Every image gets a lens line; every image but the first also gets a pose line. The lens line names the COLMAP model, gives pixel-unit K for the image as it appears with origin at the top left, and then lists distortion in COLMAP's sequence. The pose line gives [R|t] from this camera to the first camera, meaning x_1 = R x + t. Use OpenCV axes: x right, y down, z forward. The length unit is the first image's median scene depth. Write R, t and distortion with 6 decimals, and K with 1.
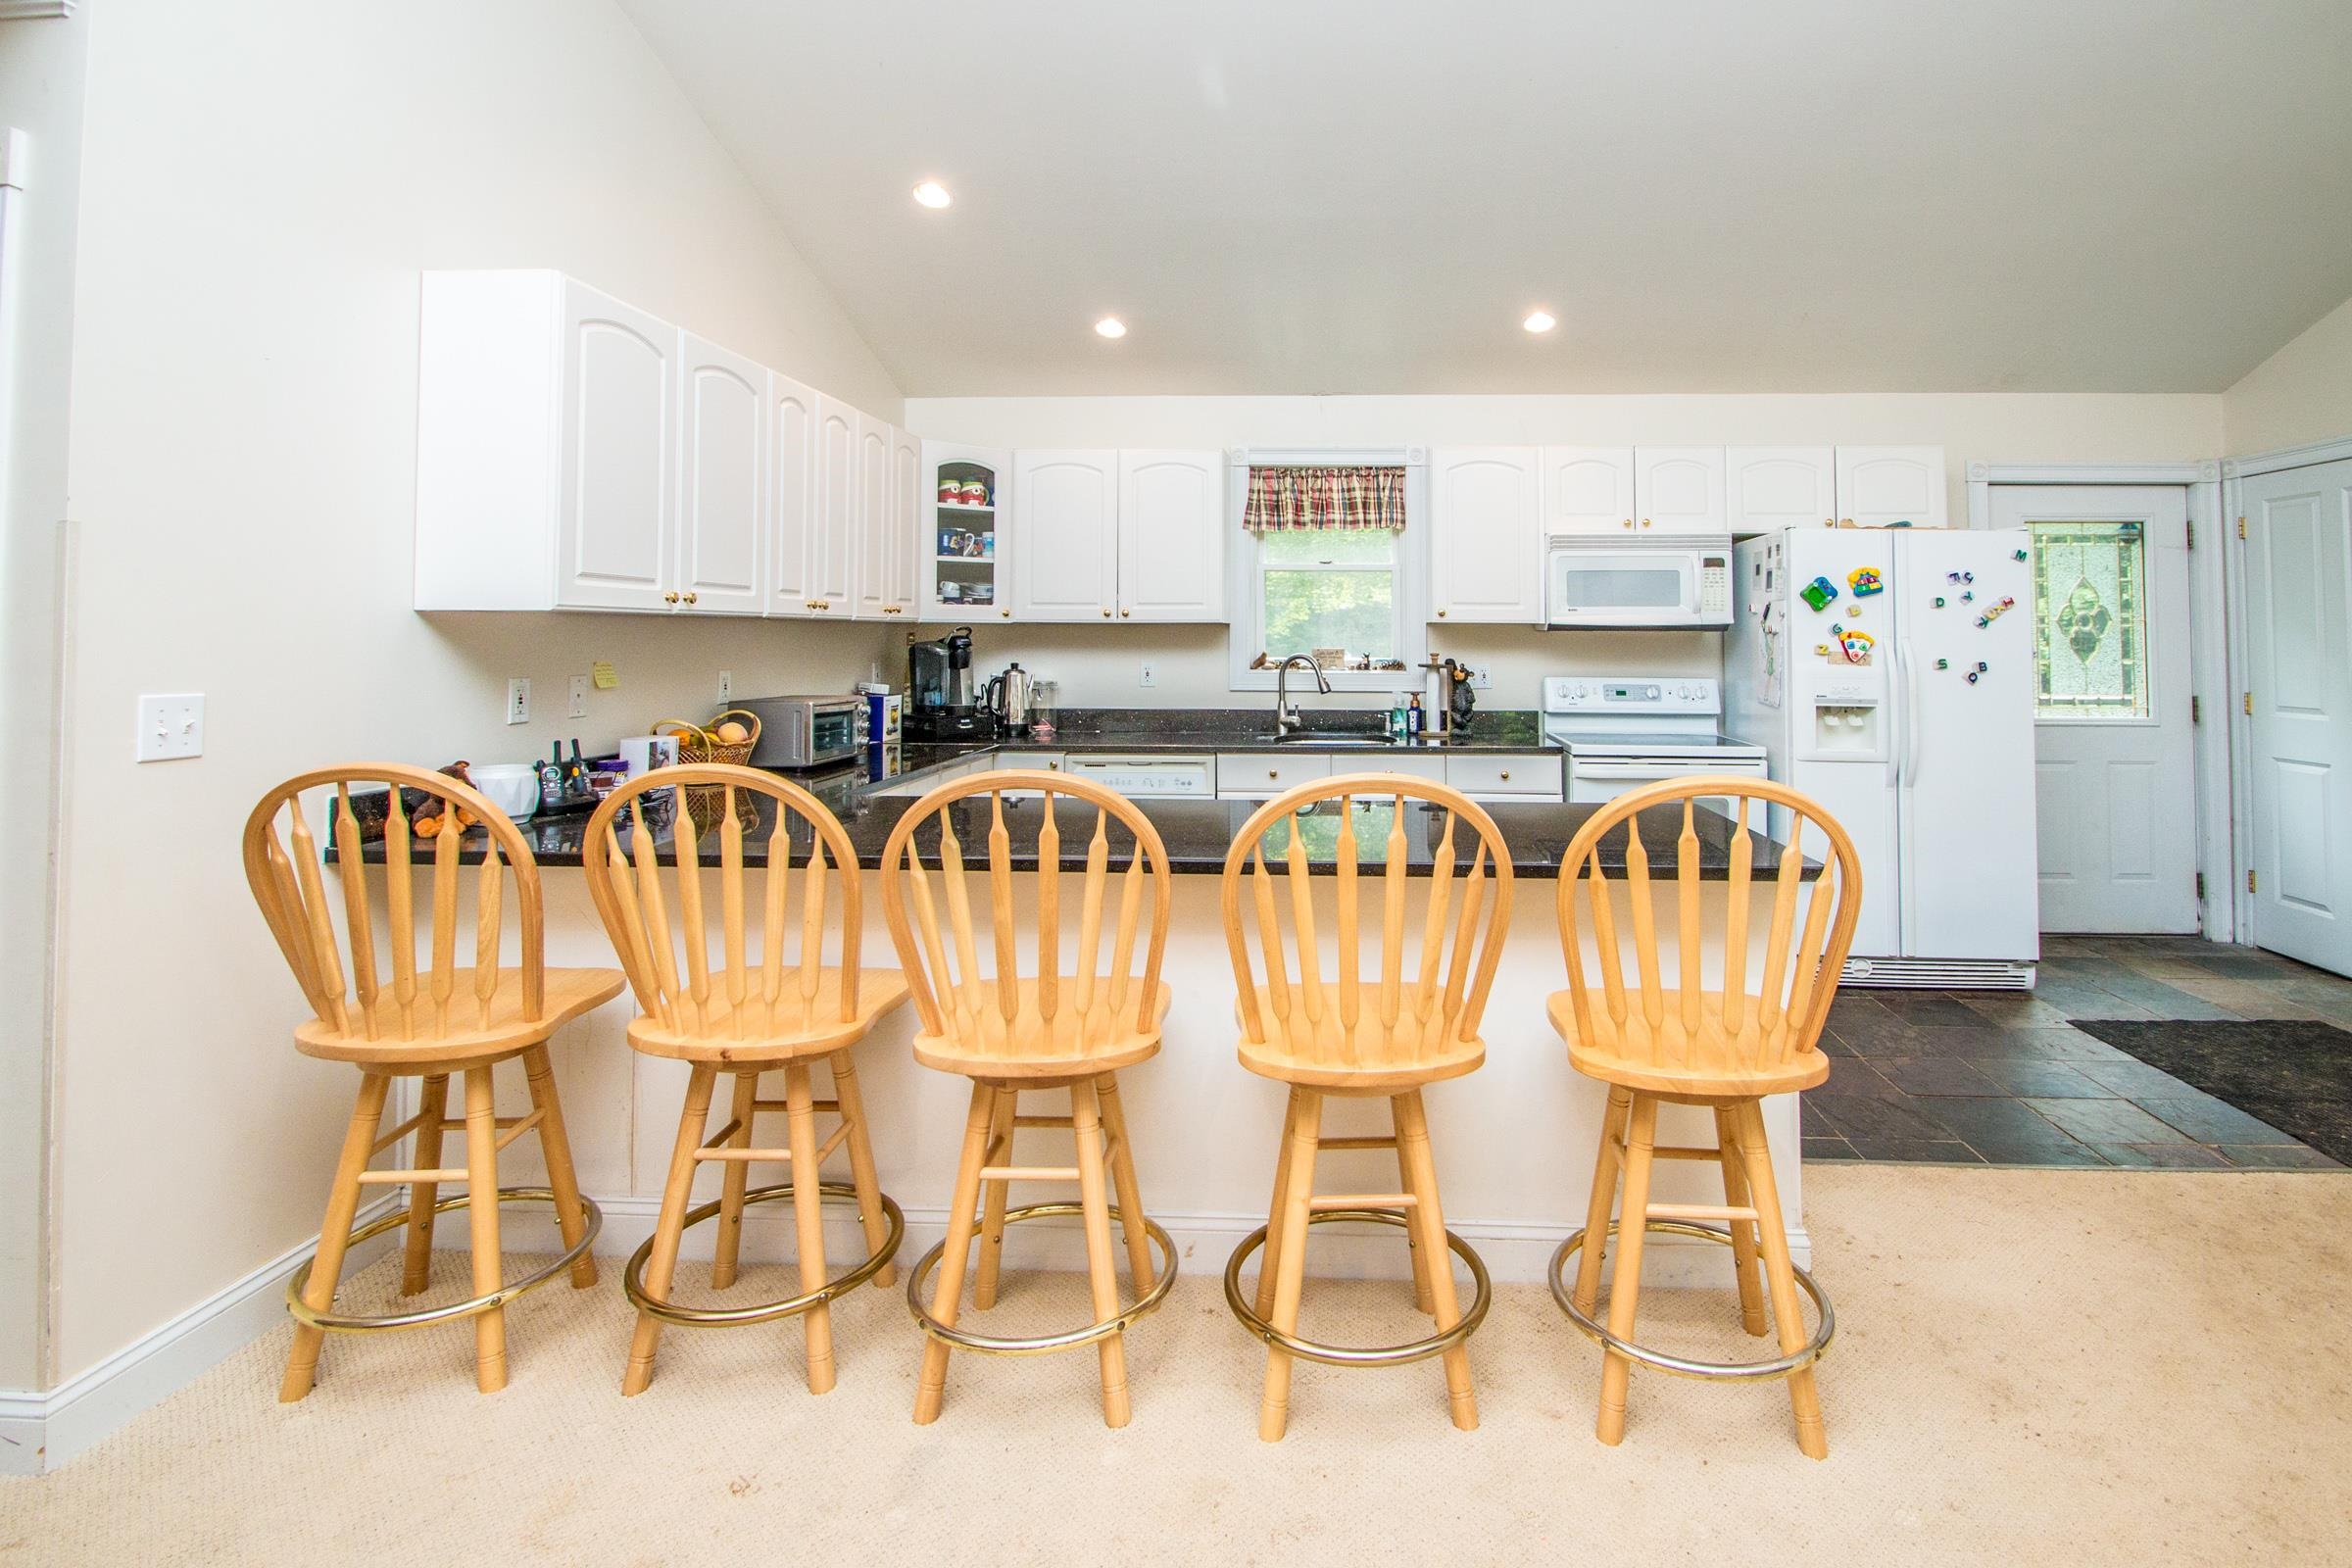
lens RADIAL K [[1120.8, 0, 1279.2], [0, 1120.8, 591.0], [0, 0, 1]] dist [0.003512, -0.011146]
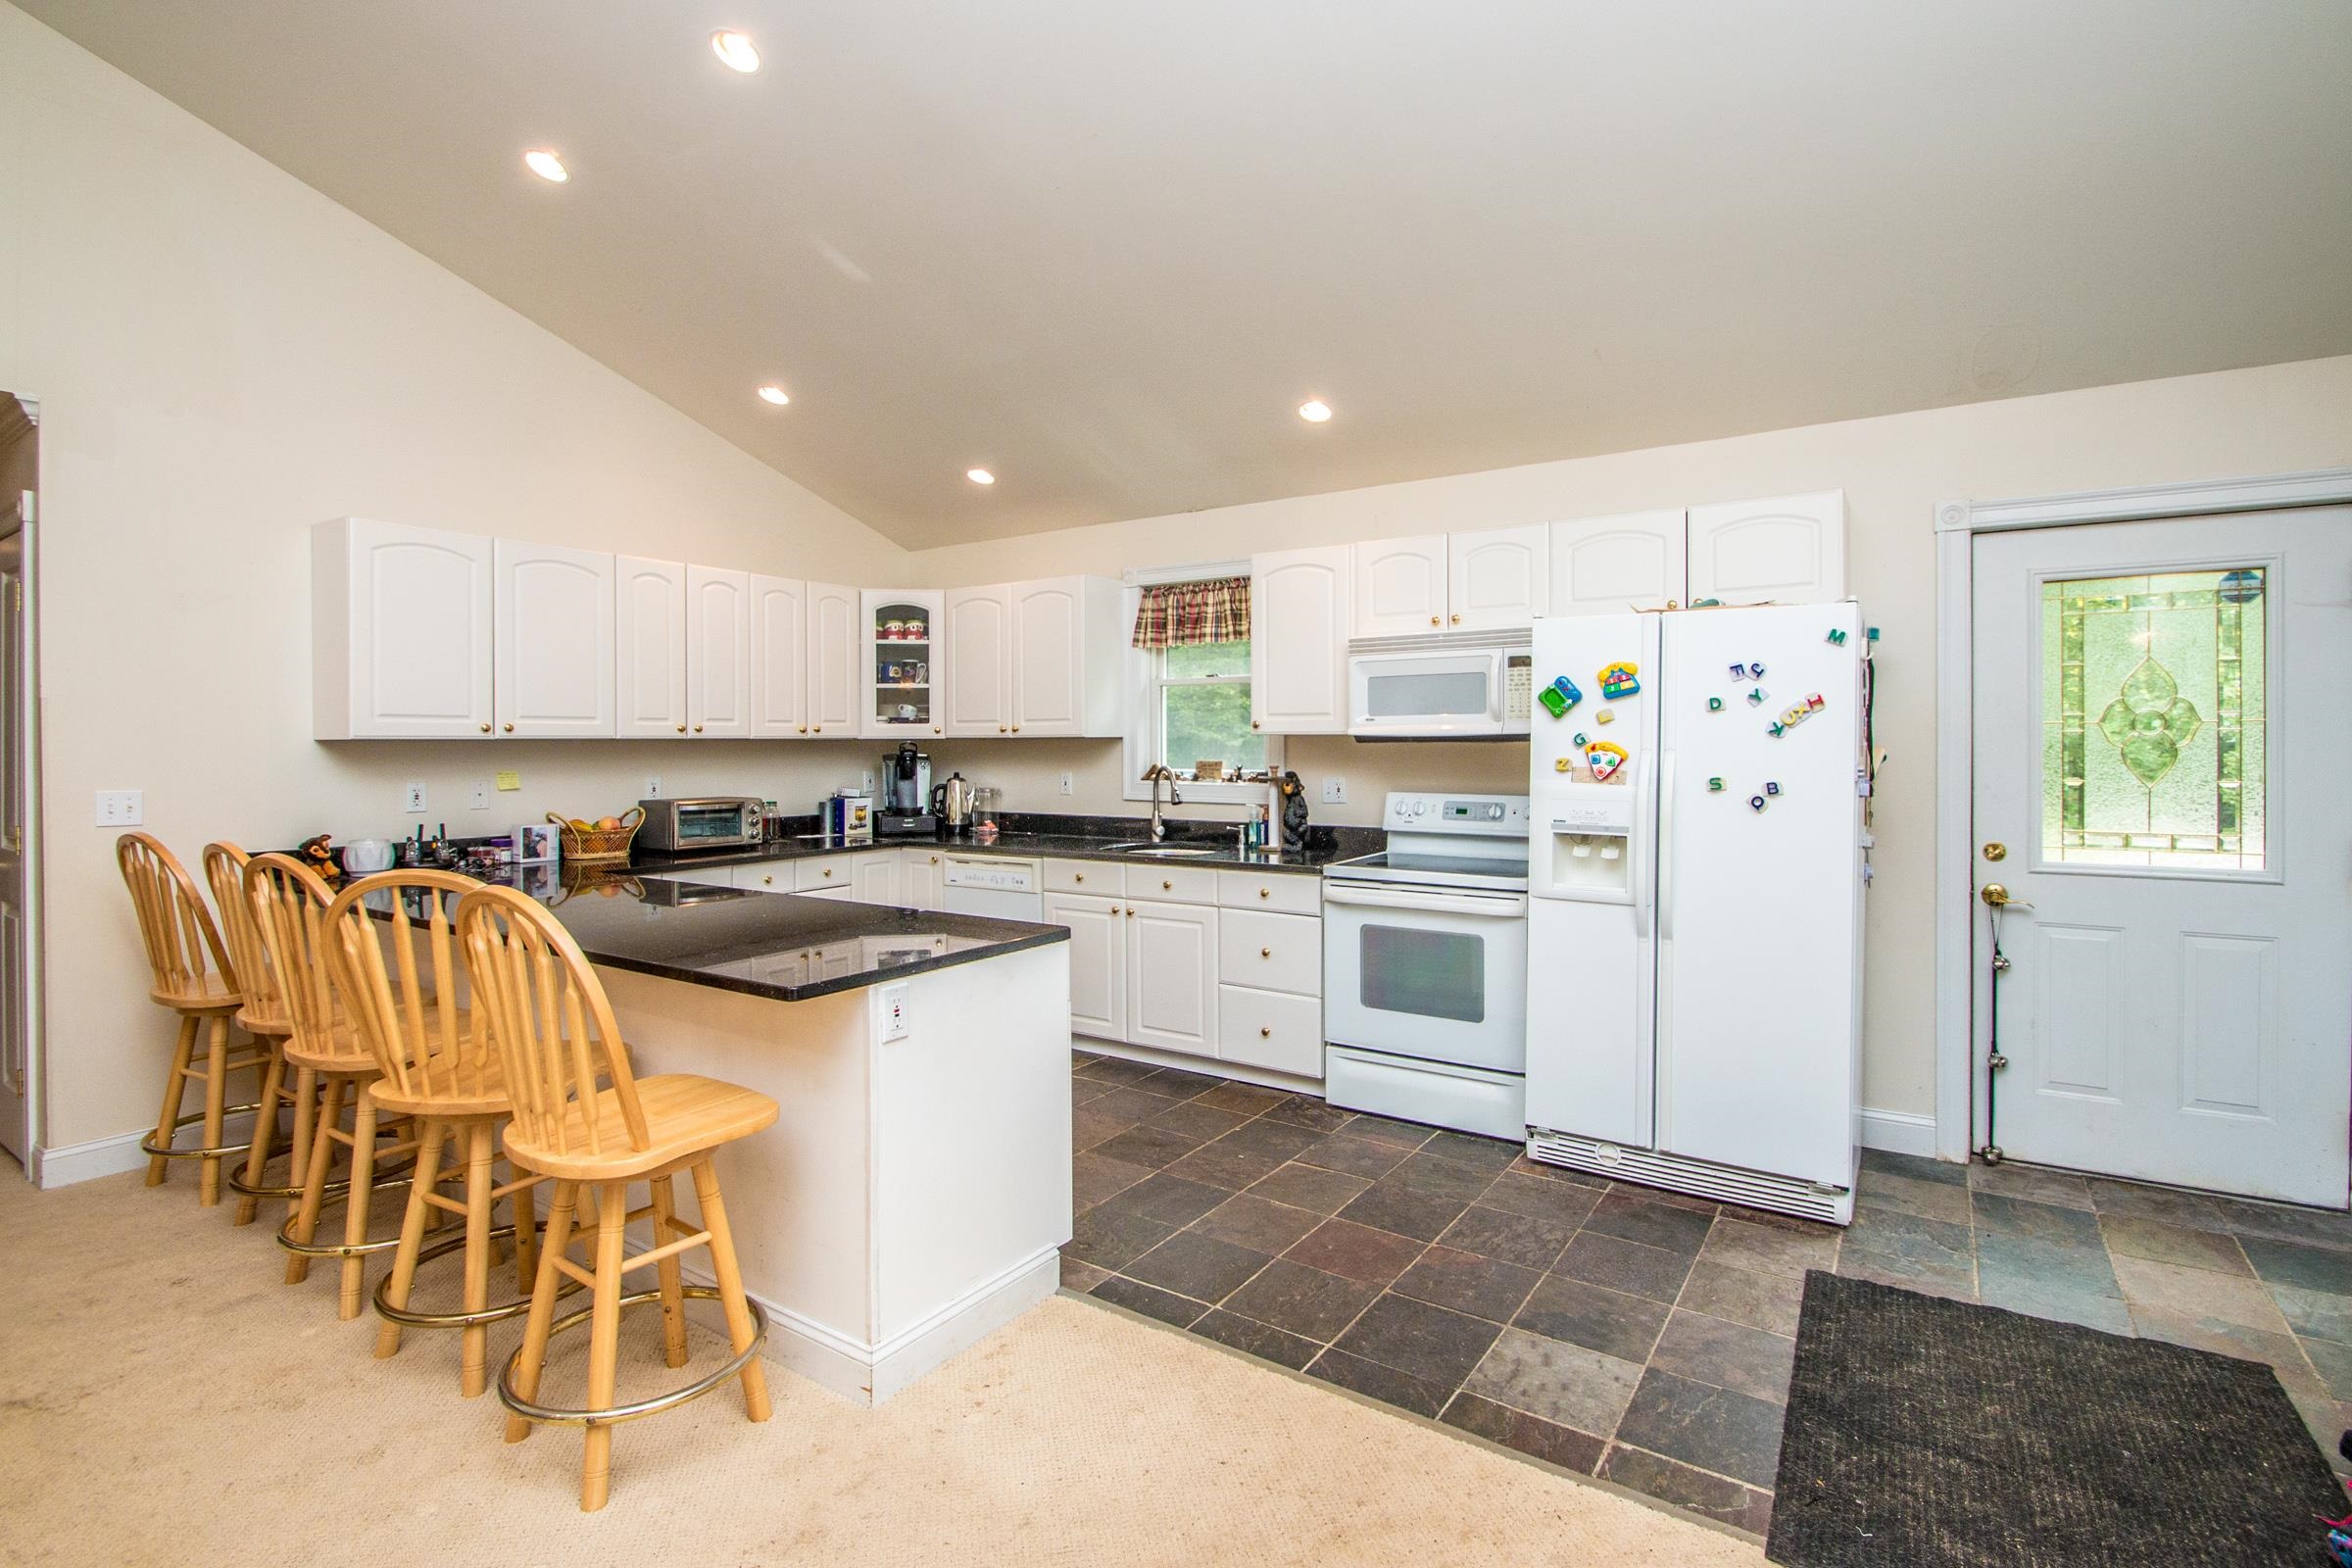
lens RADIAL K [[1120.8, 0, 1203.4], [0, 1120.8, 741.4], [0, 0, 1]] dist [0.003512, -0.011146]
pose [[0.851201, -0.006646, -0.524797, 0.613615], [0.028556, 0.999025, 0.033666, -0.000281], [0.524062, -0.043643, 0.850561, 0.142354]]
